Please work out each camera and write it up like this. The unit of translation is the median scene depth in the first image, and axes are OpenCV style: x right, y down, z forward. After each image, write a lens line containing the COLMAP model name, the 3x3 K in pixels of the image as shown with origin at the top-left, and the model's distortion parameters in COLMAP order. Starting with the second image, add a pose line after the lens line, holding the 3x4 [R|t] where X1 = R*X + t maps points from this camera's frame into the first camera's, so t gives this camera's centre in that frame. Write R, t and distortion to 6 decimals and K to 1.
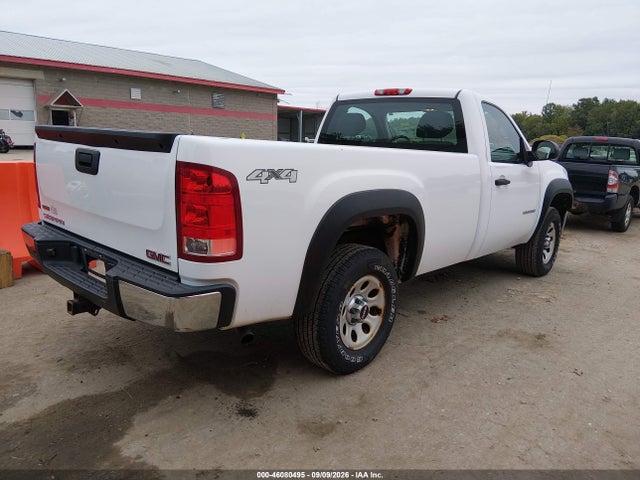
lens RADIAL K [[483.7, 0, 318.9], [0, 483.7, 235.1], [0, 0, 1]] dist [0.078242, -0.130788]
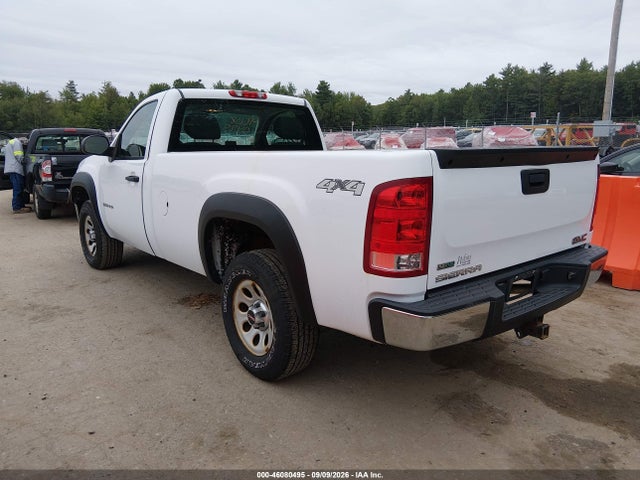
lens RADIAL K [[483.7, 0, 317.4], [0, 483.7, 236.9], [0, 0, 1]] dist [0.078242, -0.130788]
pose [[0.148859, -0.238001, 0.959790, -1.214851], [0.202054, 0.957447, 0.206082, -0.269287], [-0.967995, 0.163252, 0.190614, 1.013836]]
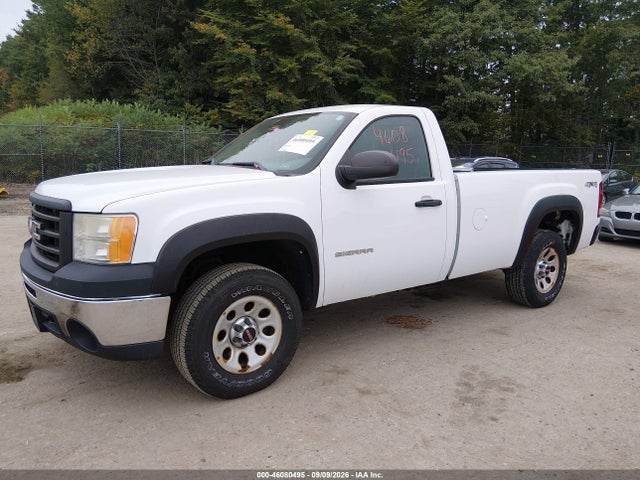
lens RADIAL K [[483.7, 0, 320.9], [0, 483.7, 235.6], [0, 0, 1]] dist [0.078242, -0.130788]
pose [[-0.981216, -0.099808, 0.165087, 0.088288], [-0.038252, 0.939428, 0.340606, -0.566039], [-0.189083, 0.327893, -0.925599, 2.895466]]
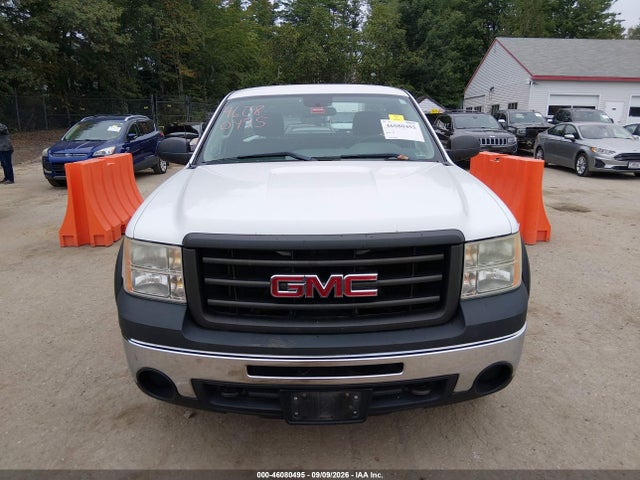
lens RADIAL K [[483.7, 0, 321.3], [0, 483.7, 235.6], [0, 0, 1]] dist [0.078242, -0.130788]
pose [[-0.747091, 0.117770, -0.654206, 1.187128], [-0.152339, 0.927651, 0.340963, -0.508737], [0.647030, 0.354391, -0.675099, 2.517679]]
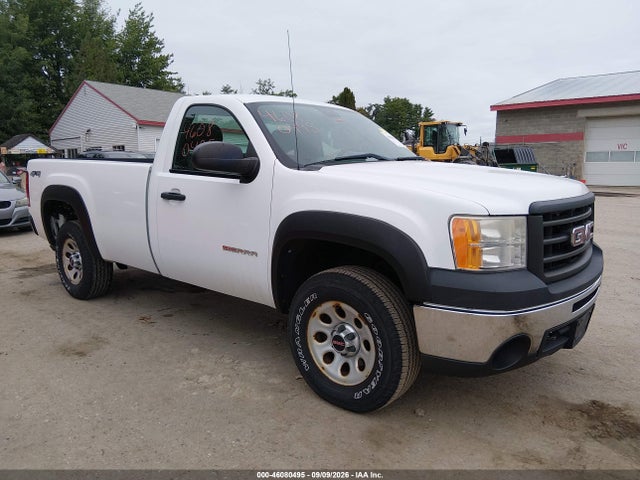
lens RADIAL K [[483.7, 0, 315.4], [0, 483.7, 240.5], [0, 0, 1]] dist [0.078242, -0.130788]
pose [[0.008220, 0.111961, -0.993679, 1.631672], [-0.188899, 0.975995, 0.108406, -0.228608], [0.981962, 0.186814, 0.029172, 1.638676]]
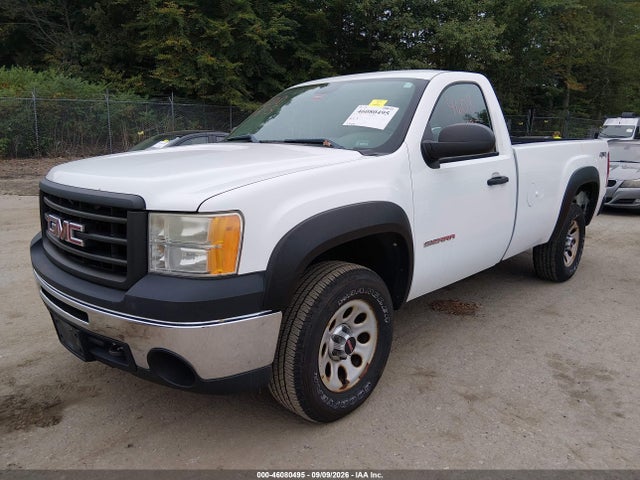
lens RADIAL K [[483.7, 0, 322.7], [0, 483.7, 241.2], [0, 0, 1]] dist [0.078242, -0.130788]
pose [[-0.997822, -0.065275, 0.009509, 0.399829], [-0.056069, 0.915223, 0.399027, -0.534096], [-0.034749, 0.397625, -0.916890, 2.782479]]
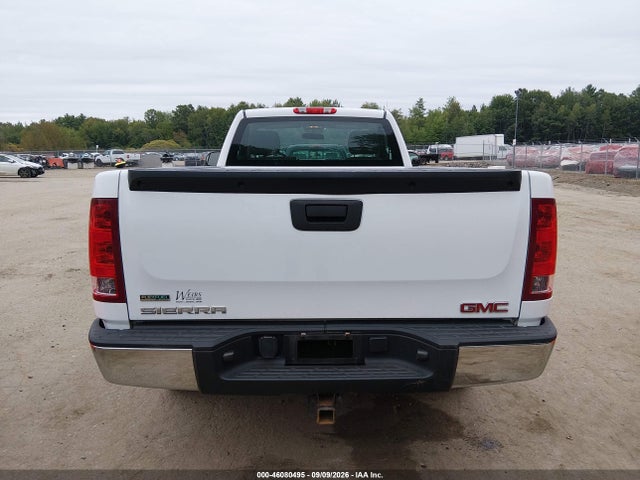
lens RADIAL K [[483.7, 0, 321.5], [0, 483.7, 235.3], [0, 0, 1]] dist [0.078242, -0.130788]
pose [[0.723683, -0.162243, 0.670791, -0.794324], [0.169045, 0.984037, 0.055633, -0.131532], [-0.669109, 0.073133, 0.739557, 0.373444]]
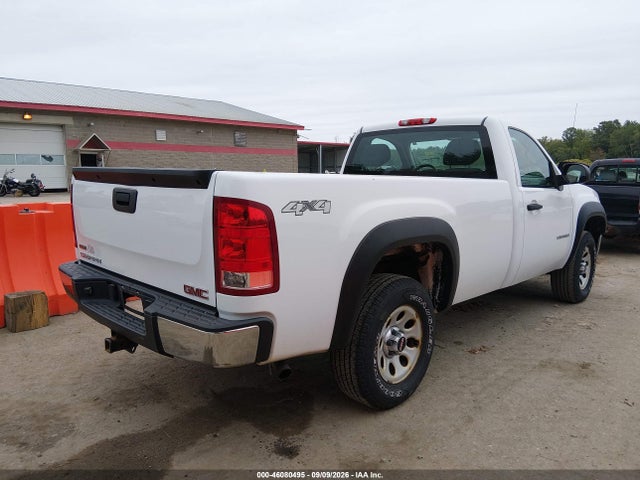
lens RADIAL K [[483.7, 0, 318.2], [0, 483.7, 235.4], [0, 0, 1]] dist [0.078242, -0.130788]
pose [[0.998476, -0.031695, -0.045174, -0.021070], [0.028651, 0.997375, -0.066501, 0.001779], [0.047163, 0.065105, 0.996763, 0.004972]]
